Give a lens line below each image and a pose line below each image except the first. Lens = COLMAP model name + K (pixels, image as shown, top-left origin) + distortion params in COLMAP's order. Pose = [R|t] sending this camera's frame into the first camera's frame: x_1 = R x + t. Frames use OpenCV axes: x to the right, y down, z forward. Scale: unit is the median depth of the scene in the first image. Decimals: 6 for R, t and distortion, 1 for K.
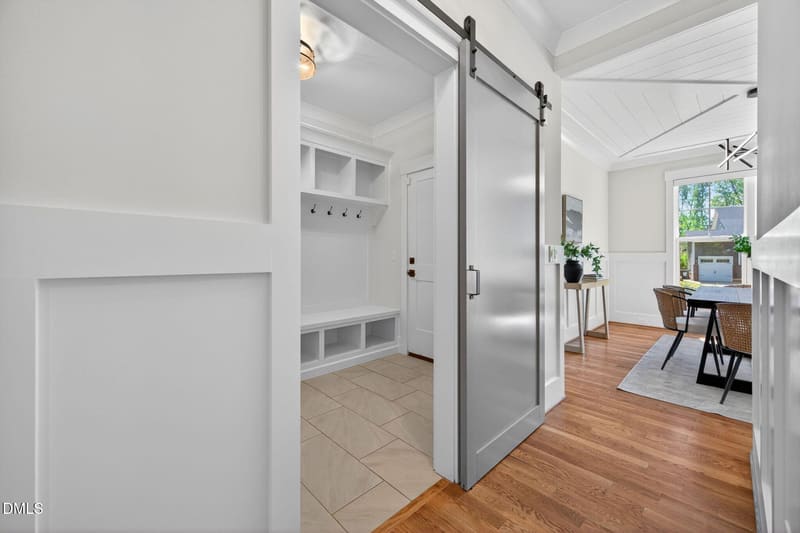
lens RADIAL K [[315.6, 0, 404.1], [0, 315.6, 260.6], [0, 0, 1]] dist [0.001231, 0.000588]
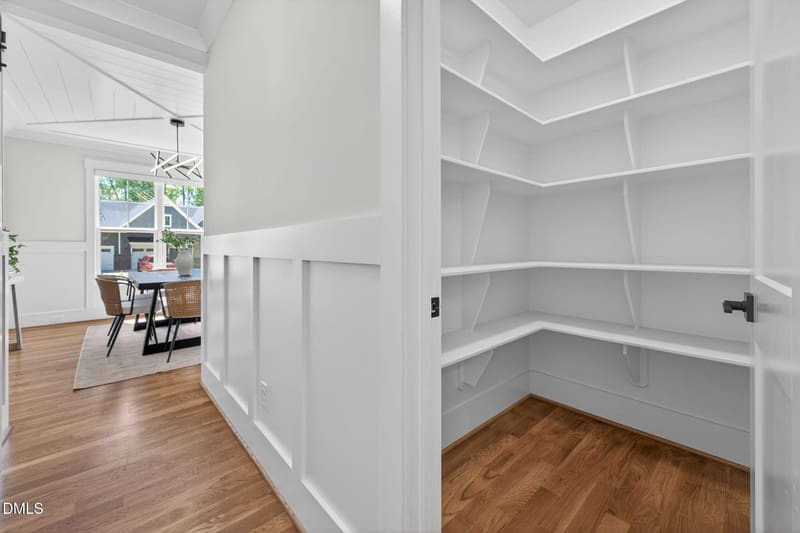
lens RADIAL K [[315.6, 0, 406.6], [0, 315.6, 251.1], [0, 0, 1]] dist [0.001231, 0.000588]
pose [[0.006793, -0.005070, 0.999964, -0.227825], [0.001585, 0.999986, 0.005060, -0.002443], [-0.999976, 0.001550, 0.006801, 0.022717]]
